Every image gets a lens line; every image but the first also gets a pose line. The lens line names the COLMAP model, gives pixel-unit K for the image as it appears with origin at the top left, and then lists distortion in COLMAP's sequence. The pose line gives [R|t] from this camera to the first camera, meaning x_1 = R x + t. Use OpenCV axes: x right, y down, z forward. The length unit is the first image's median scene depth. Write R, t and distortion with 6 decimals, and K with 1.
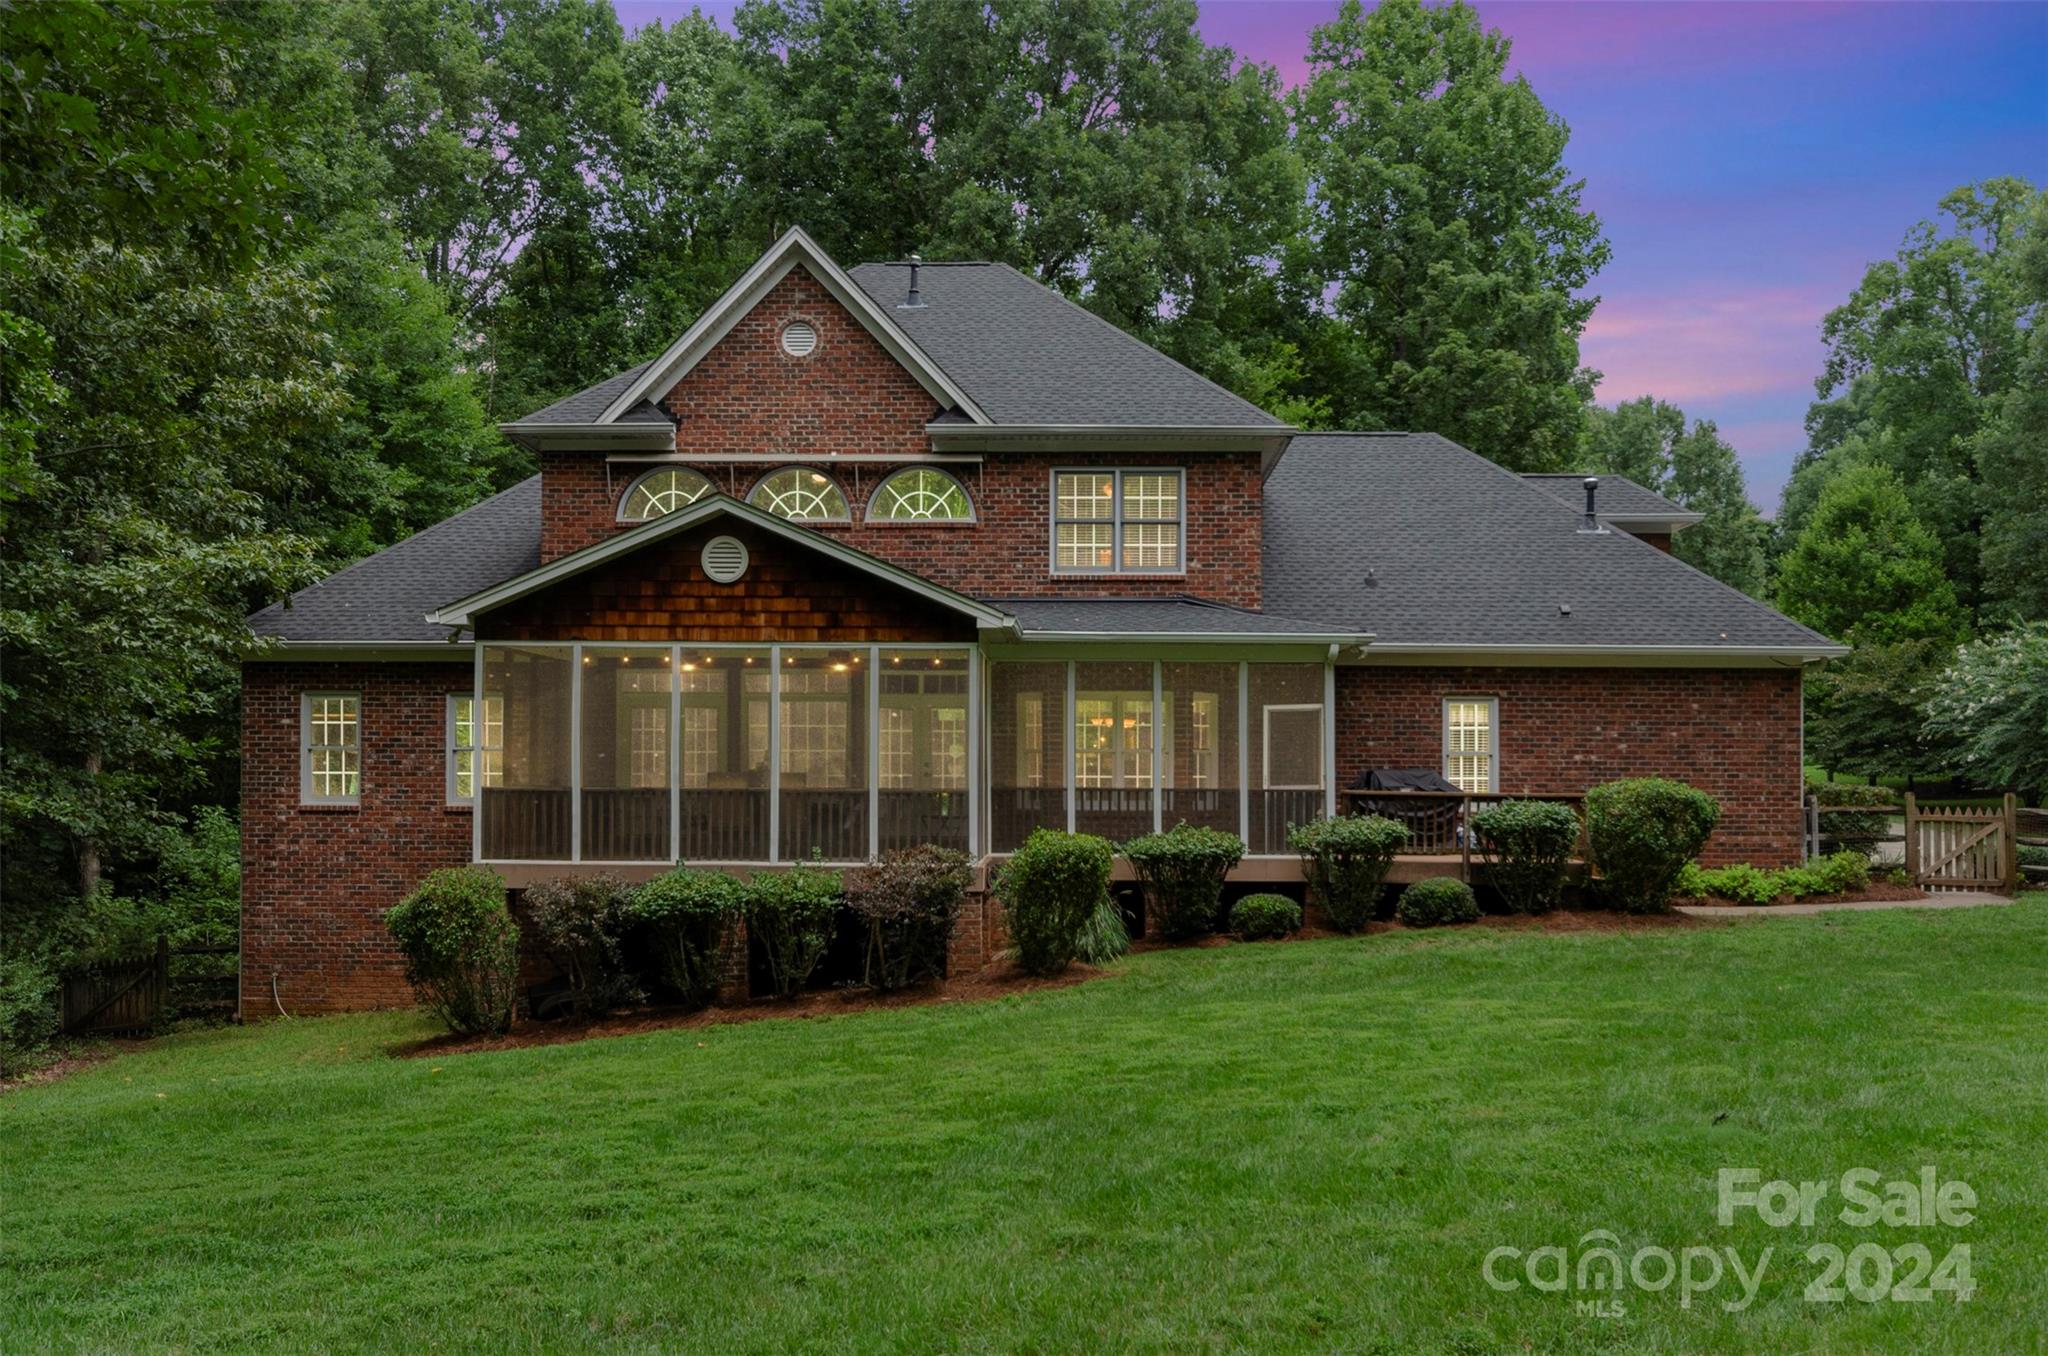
lens RADIAL K [[1744.8, 0, 1041.1], [0, 1744.8, 754.5], [0, 0, 1]] dist [-0.033339, 0.000587]
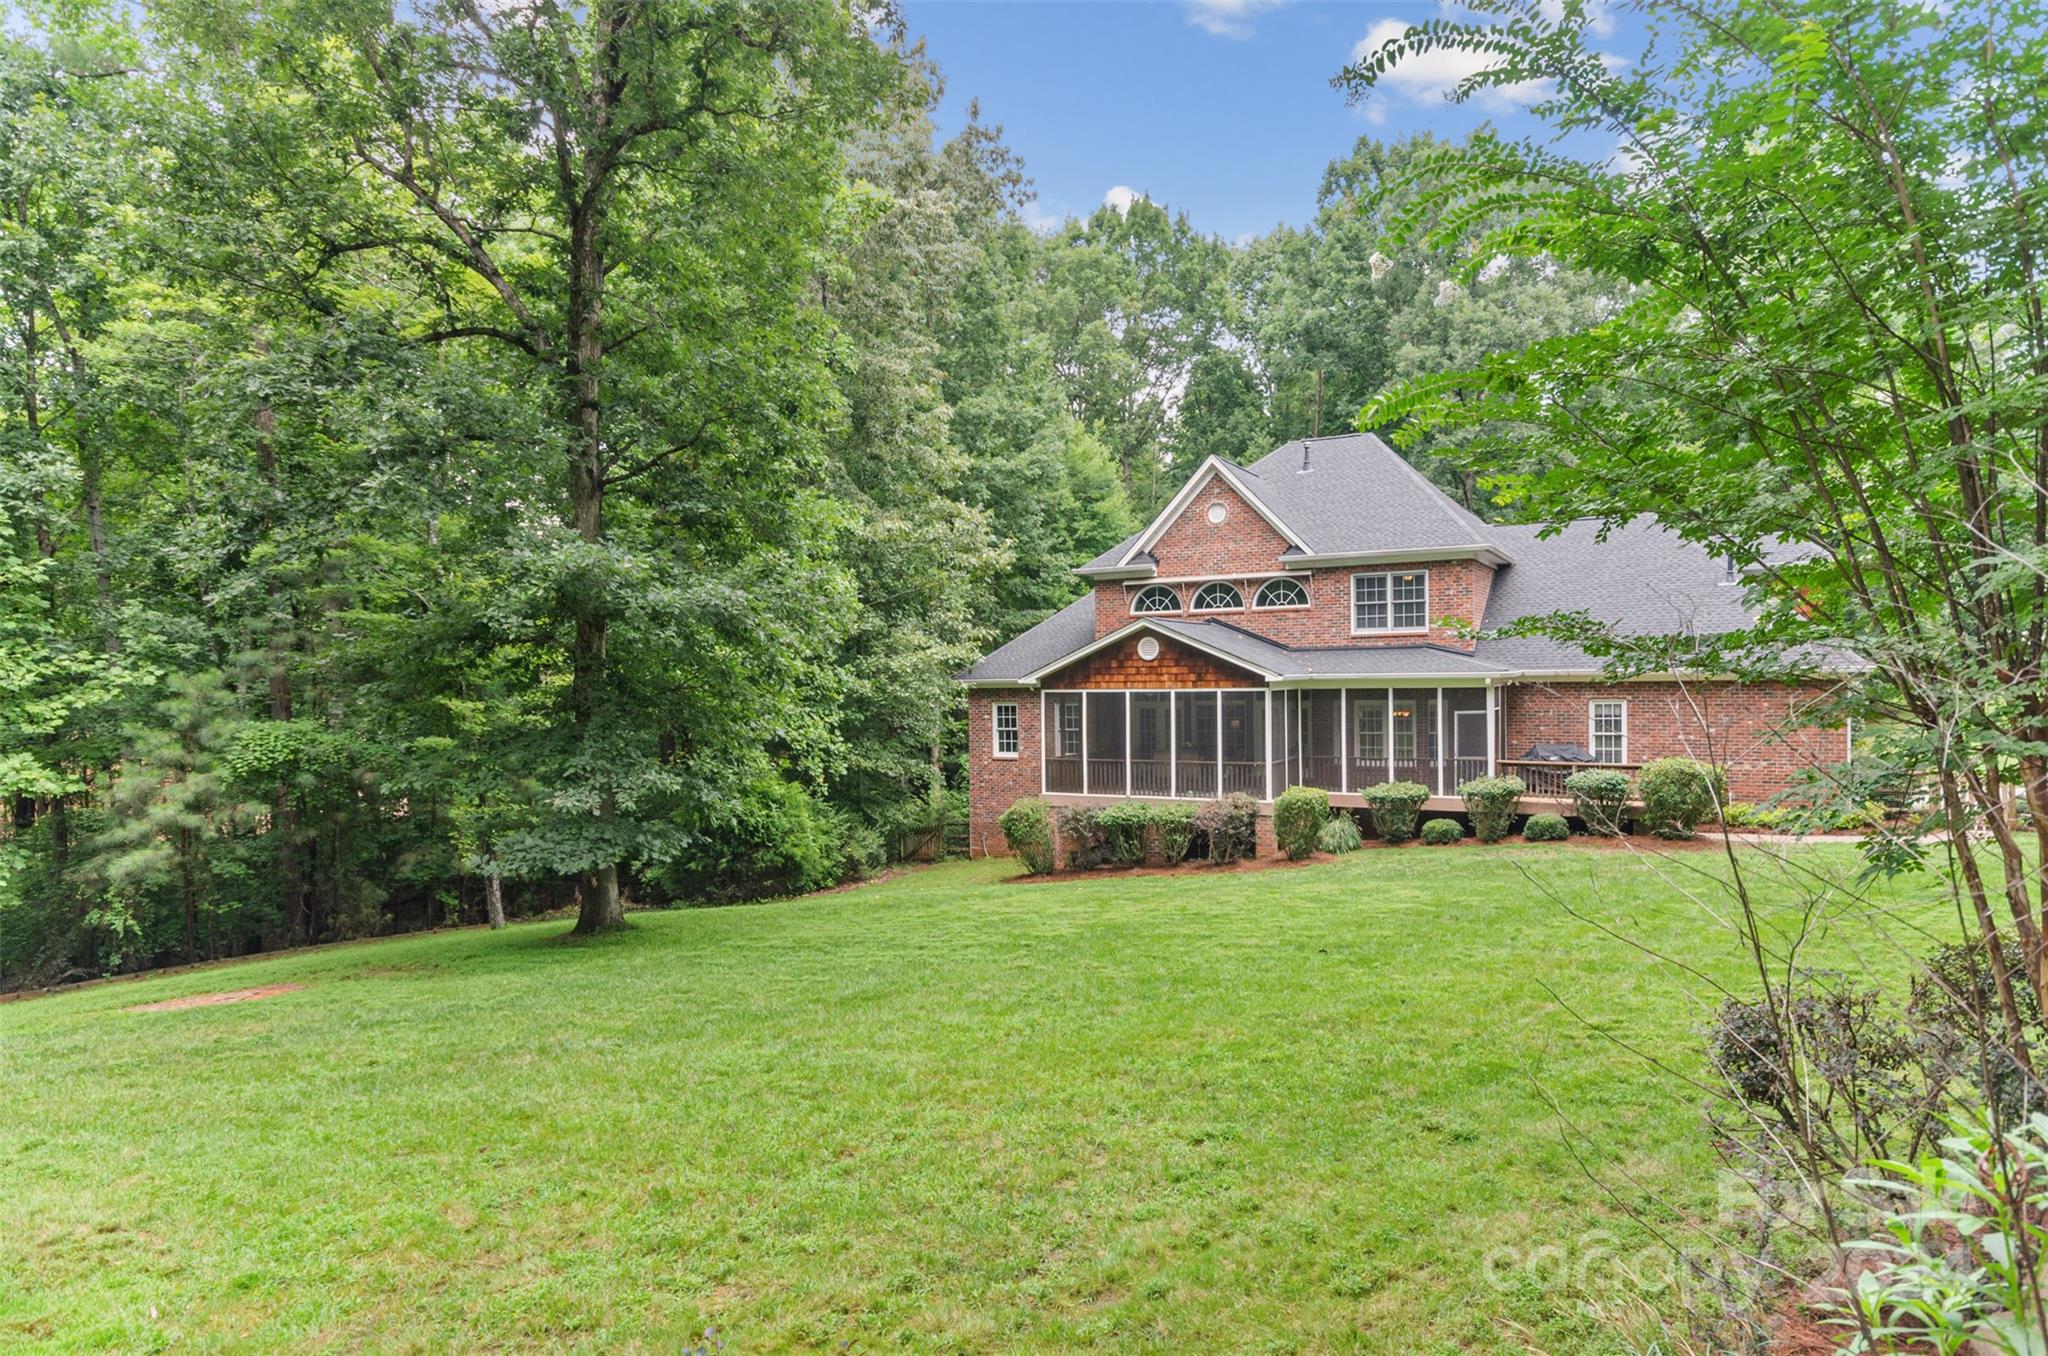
lens RADIAL K [[1233.3, 0, 1025.2], [0, 1233.3, 679.7], [0, 0, 1]] dist [0.000746, -0.000256]
pose [[0.876075, -0.017990, -0.481839, 0.368400], [0.029302, 0.999443, 0.015961, -0.097420], [0.481284, -0.028102, 0.876114, -0.323082]]
